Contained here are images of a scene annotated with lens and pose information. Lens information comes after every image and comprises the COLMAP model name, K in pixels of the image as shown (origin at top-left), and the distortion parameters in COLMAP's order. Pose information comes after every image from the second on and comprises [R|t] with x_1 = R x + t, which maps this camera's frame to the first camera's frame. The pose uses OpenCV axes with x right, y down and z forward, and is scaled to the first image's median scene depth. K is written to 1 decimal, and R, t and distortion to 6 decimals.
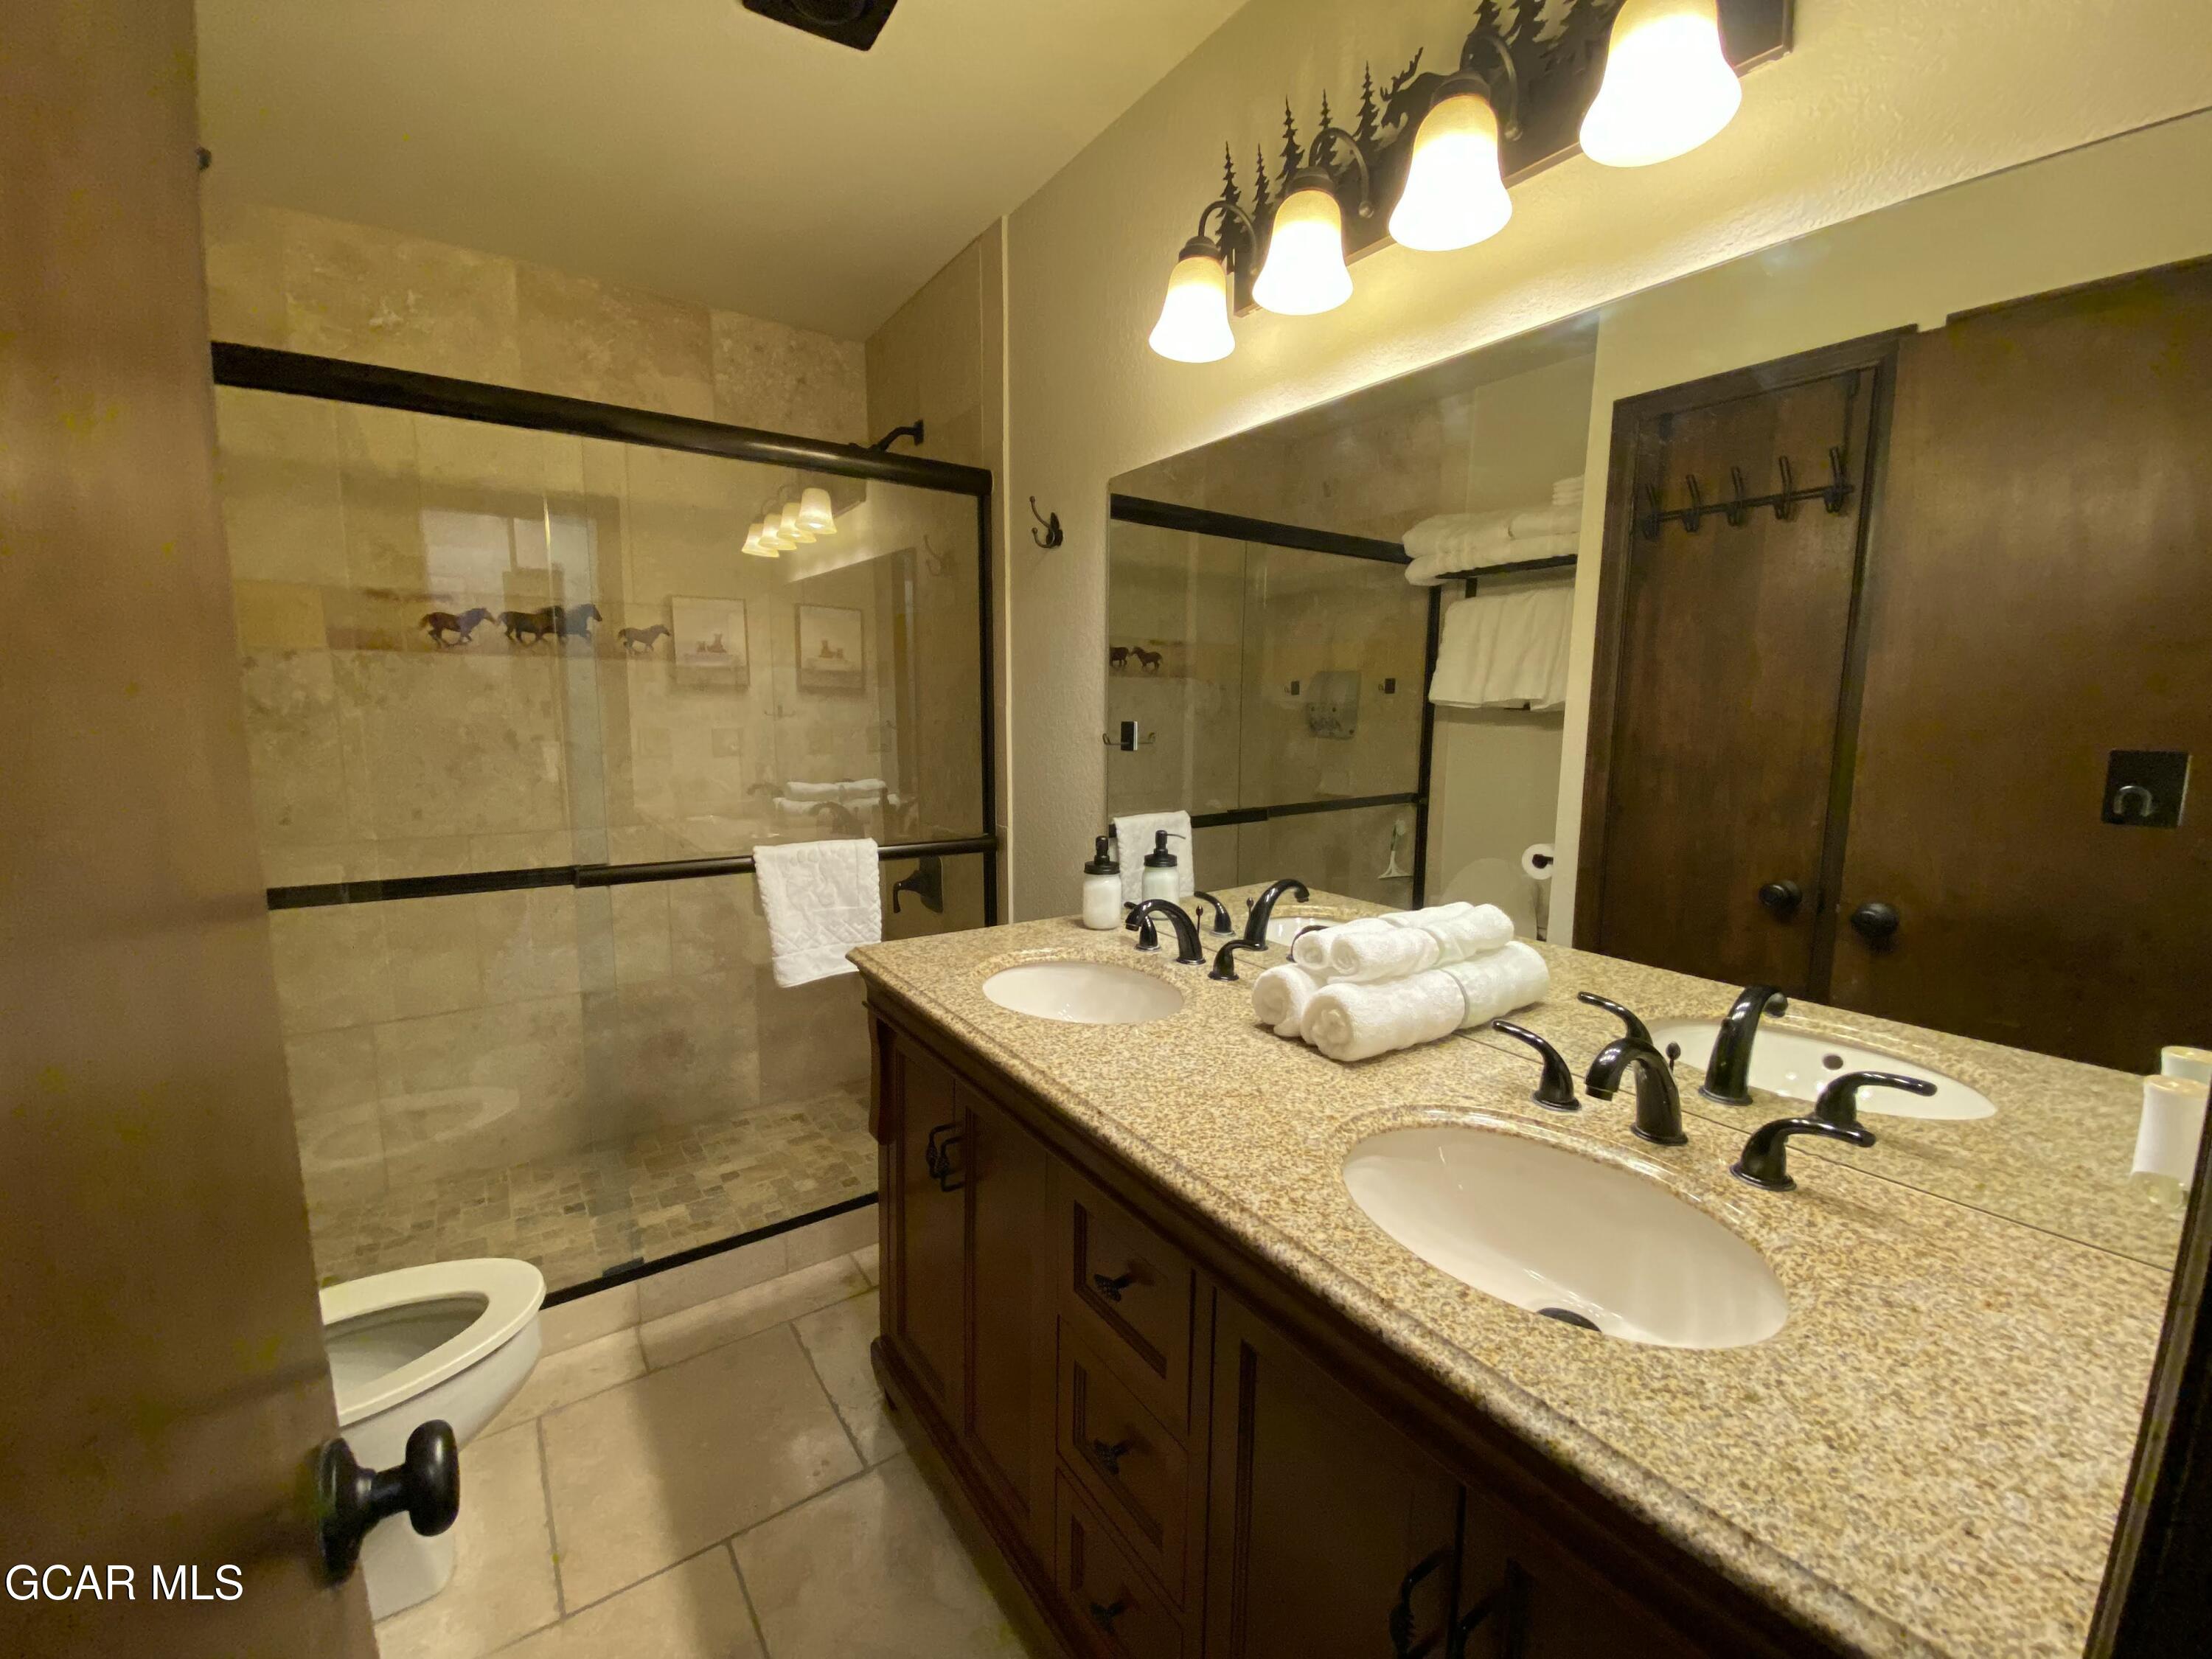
lens RADIAL K [[906.5, 0, 1108.7], [0, 906.5, 827.1], [0, 0, 1]] dist [0.008247, -0.015988]
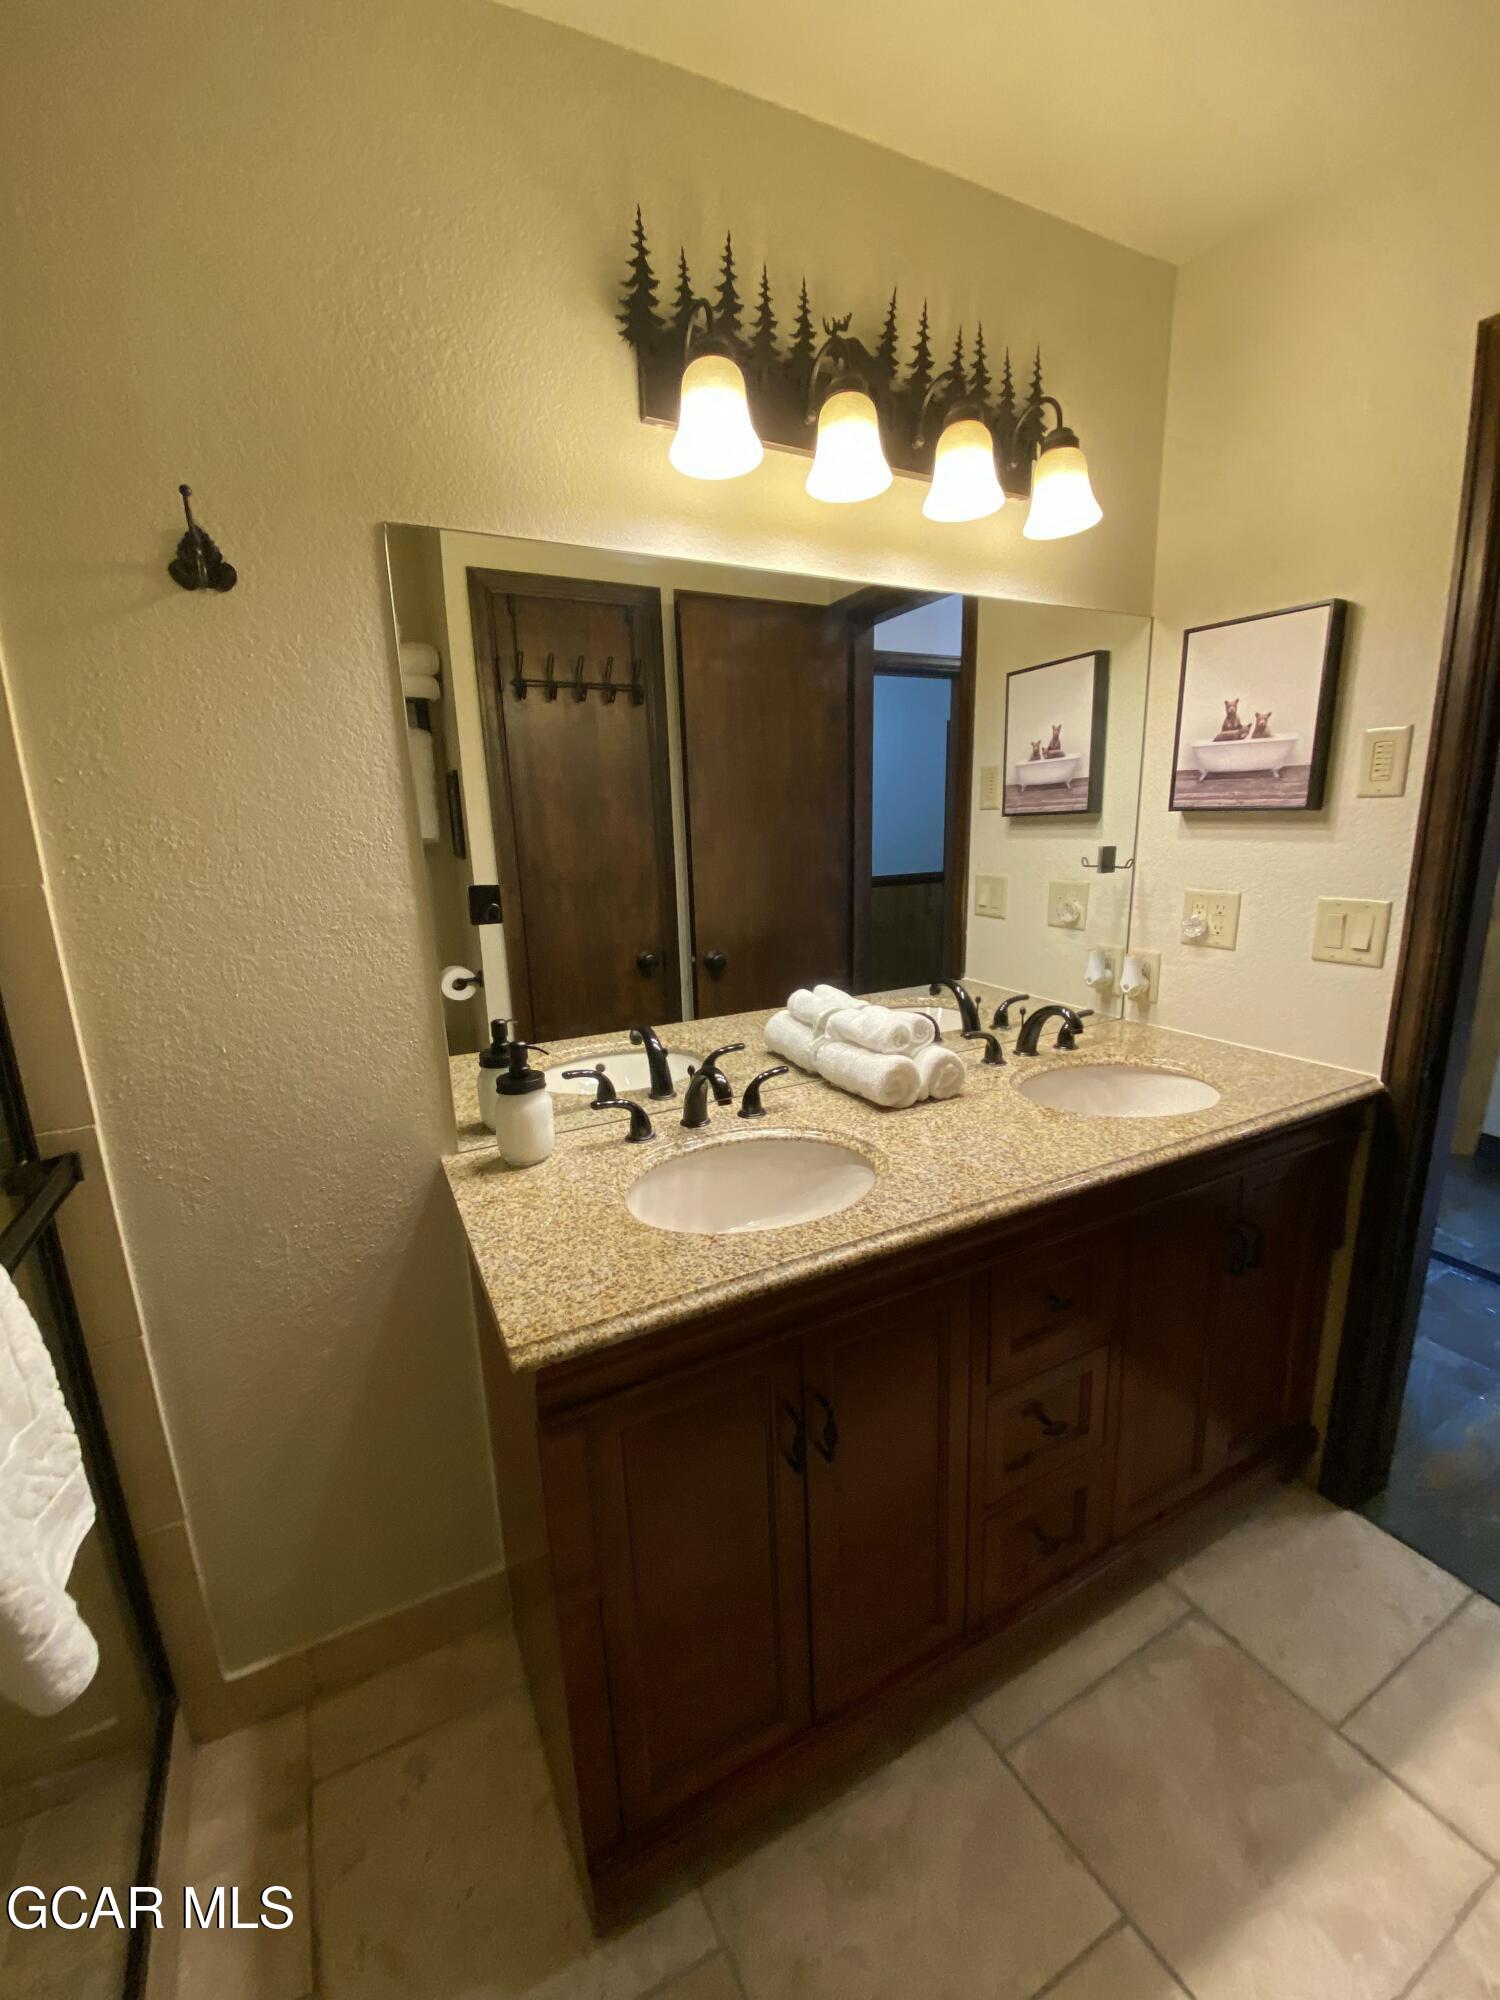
lens RADIAL K [[819.6, 0, 750.0], [0, 819.6, 1000.0], [0, 0, 1]] dist [0.008247, -0.015988]
pose [[0.113926, -0.226047, 0.967431, -0.820266], [0.157100, 0.965619, 0.207123, -0.170472], [-0.980990, 0.128387, 0.145521, 0.917555]]
